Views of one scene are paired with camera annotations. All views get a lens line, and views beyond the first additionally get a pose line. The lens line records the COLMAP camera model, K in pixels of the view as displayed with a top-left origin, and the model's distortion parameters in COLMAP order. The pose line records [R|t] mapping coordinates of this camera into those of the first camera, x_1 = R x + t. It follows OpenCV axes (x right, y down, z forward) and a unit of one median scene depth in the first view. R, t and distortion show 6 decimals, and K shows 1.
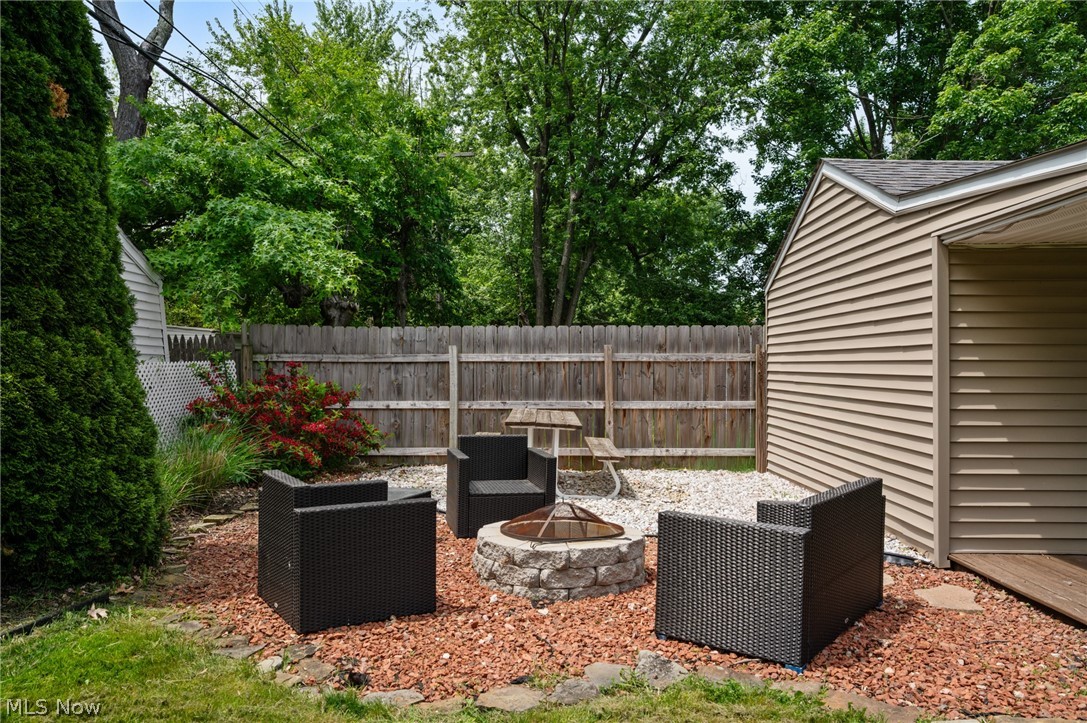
lens RADIAL K [[796.5, 0, 543.5], [0, 796.5, 361.5], [0, 0, 1]] dist [-0.000135, 0.000674]
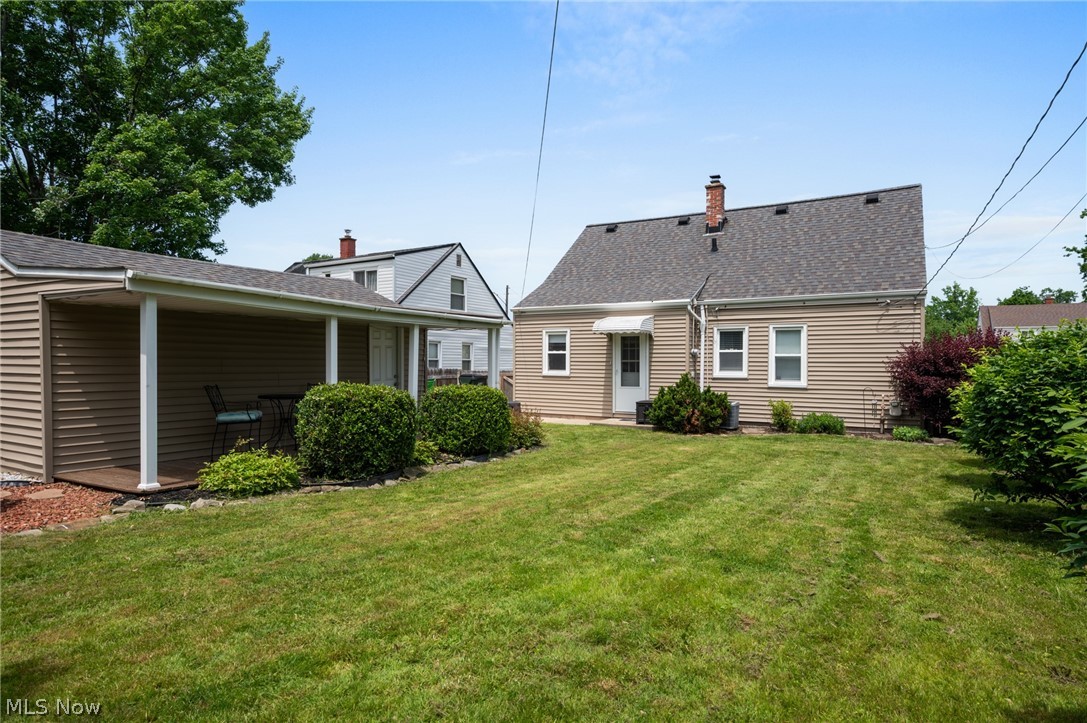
lens RADIAL K [[592.9, 0, 543.5], [0, 592.9, 361.5], [0, 0, 1]] dist [0.000059, -0.000082]
pose [[0.461284, -0.001864, 0.887250, -0.119568], [-0.001000, 0.999996, 0.002620, -0.010380], [-0.887252, -0.002096, 0.461281, -0.446722]]
